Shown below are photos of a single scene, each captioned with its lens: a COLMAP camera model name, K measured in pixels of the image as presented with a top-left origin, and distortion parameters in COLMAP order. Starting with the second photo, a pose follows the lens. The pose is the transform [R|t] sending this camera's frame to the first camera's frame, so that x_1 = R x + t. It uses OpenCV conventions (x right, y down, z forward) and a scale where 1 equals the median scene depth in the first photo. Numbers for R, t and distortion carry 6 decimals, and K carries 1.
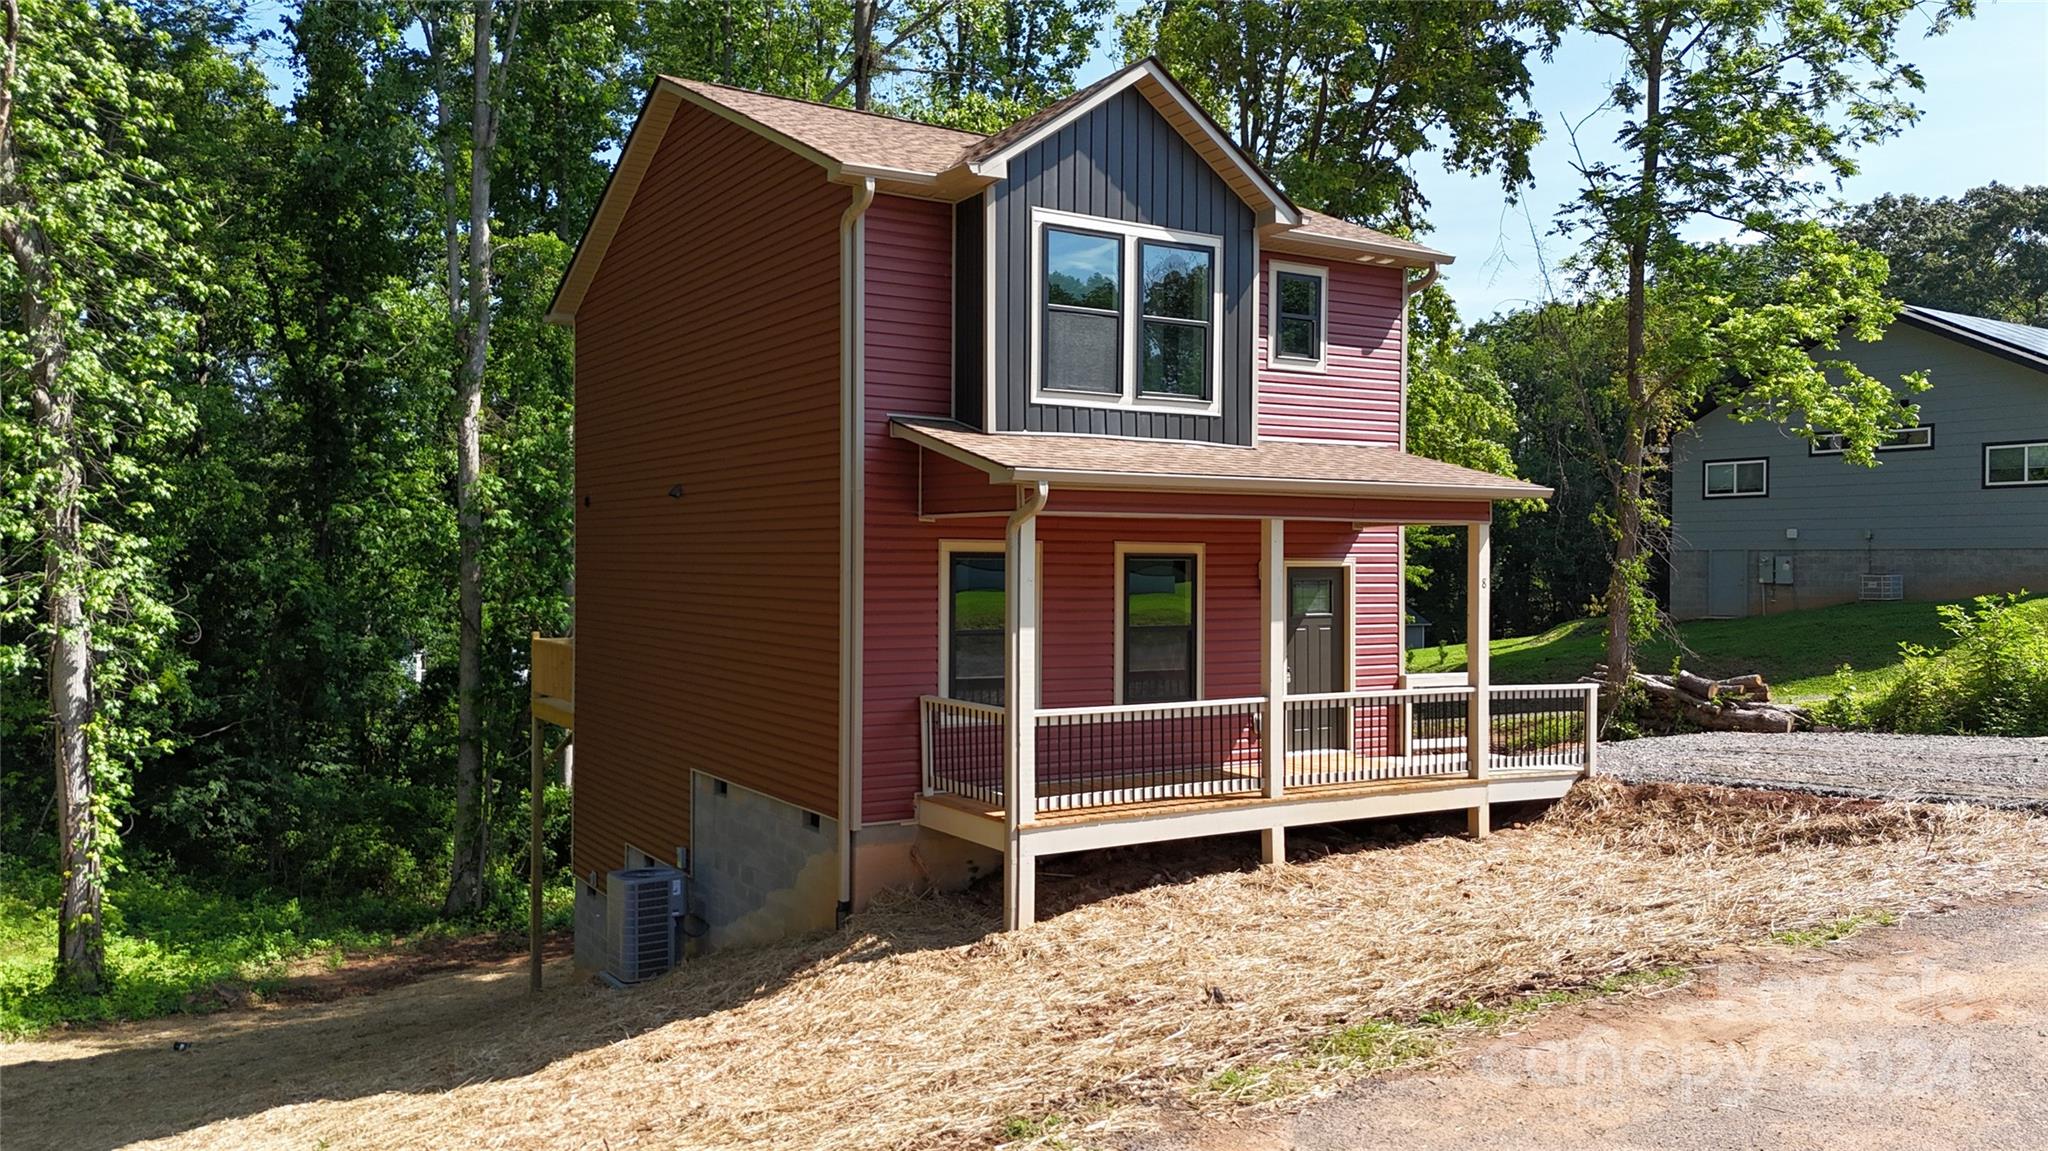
lens RADIAL K [[1574.6, 0, 1022.6], [0, 1574.6, 576.6], [0, 0, 1]] dist [0.010319, 0.001246]
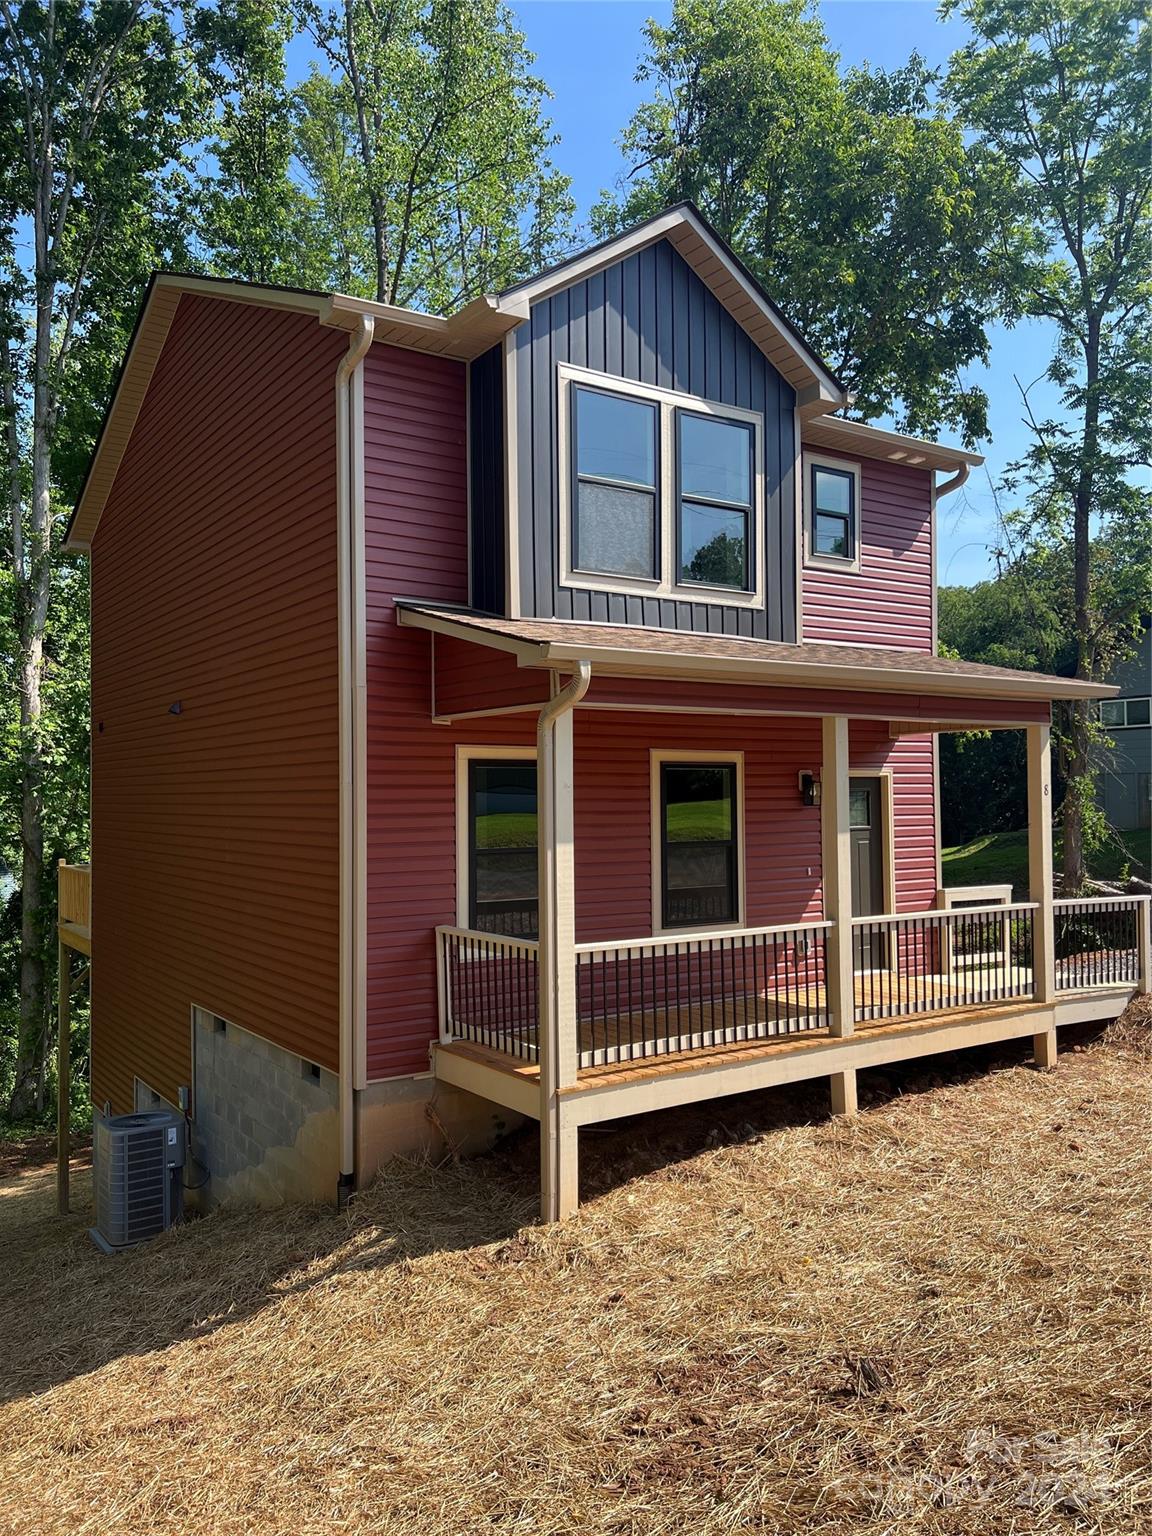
lens RADIAL K [[1176.2, 0, 569.9], [0, 1176.2, 776.5], [0, 0, 1]] dist [0.010632, -0.008576]
pose [[0.999014, -0.013058, 0.042441, -0.017314], [0.014277, 0.999490, -0.028556, 0.012983], [-0.042047, 0.029133, 0.998691, 0.341550]]
